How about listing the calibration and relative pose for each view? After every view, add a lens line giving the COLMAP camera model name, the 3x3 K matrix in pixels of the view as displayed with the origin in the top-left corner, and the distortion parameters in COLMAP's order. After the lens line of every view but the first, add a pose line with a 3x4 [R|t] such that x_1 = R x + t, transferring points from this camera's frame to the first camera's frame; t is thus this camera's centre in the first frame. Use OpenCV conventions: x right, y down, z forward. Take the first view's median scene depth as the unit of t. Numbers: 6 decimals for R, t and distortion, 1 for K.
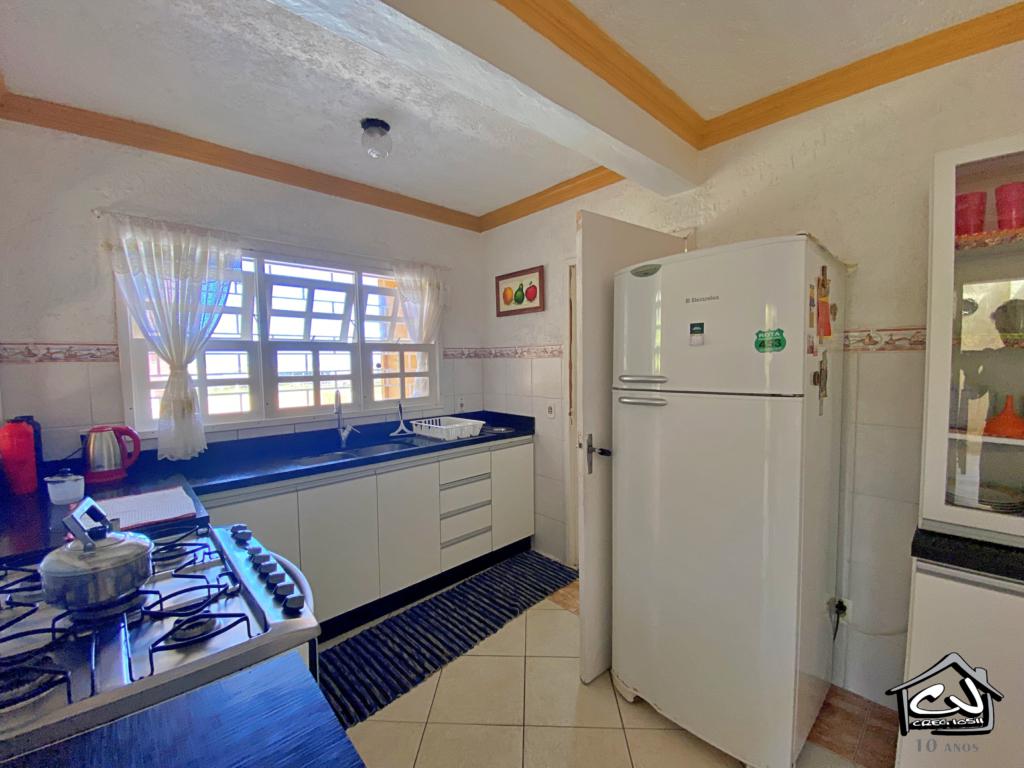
lens RADIAL K [[420.7, 0, 508.6], [0, 420.7, 382.6], [0, 0, 1]] dist [0.024173, -0.025743]
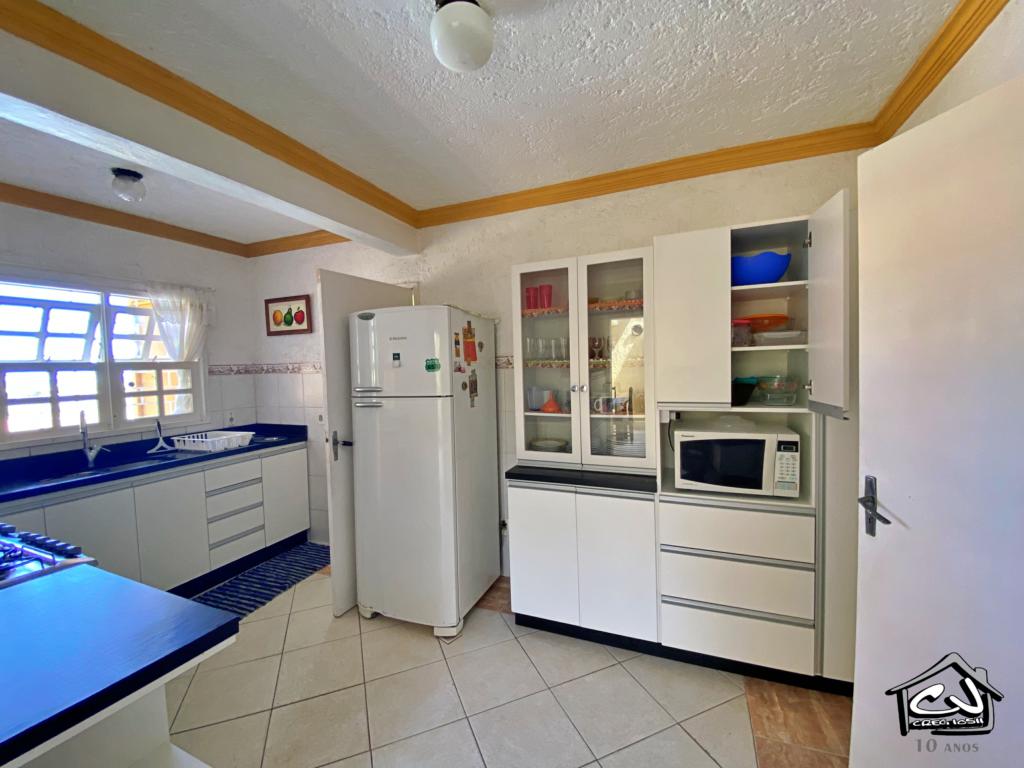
lens RADIAL K [[420.7, 0, 508.6], [0, 420.7, 382.6], [0, 0, 1]] dist [0.024173, -0.025743]
pose [[0.902791, -0.028122, 0.429159, 0.076528], [0.037399, 0.999213, -0.013197, 0.002650], [-0.428450, 0.027964, 0.903133, -0.311032]]
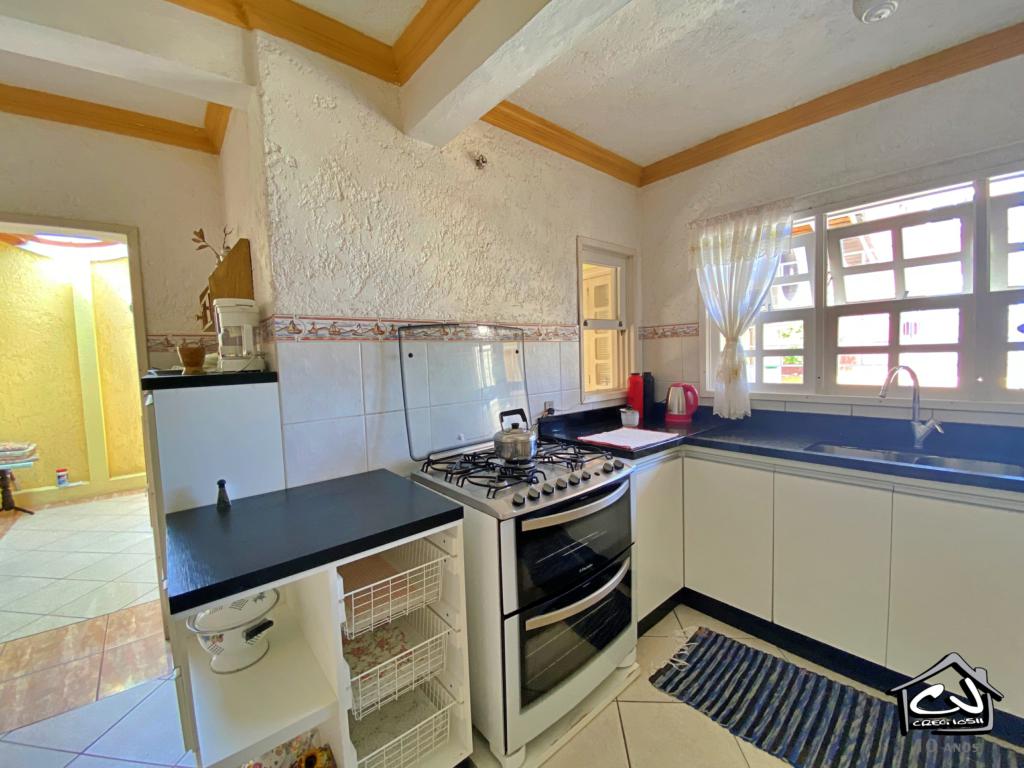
lens RADIAL K [[420.7, 0, 508.6], [0, 420.7, 382.6], [0, 0, 1]] dist [0.024173, -0.025743]
pose [[-0.054981, 0.091306, -0.994304, 0.312042], [-0.002631, 0.995793, 0.091588, -0.017616], [0.998484, 0.007651, -0.054509, 0.345877]]
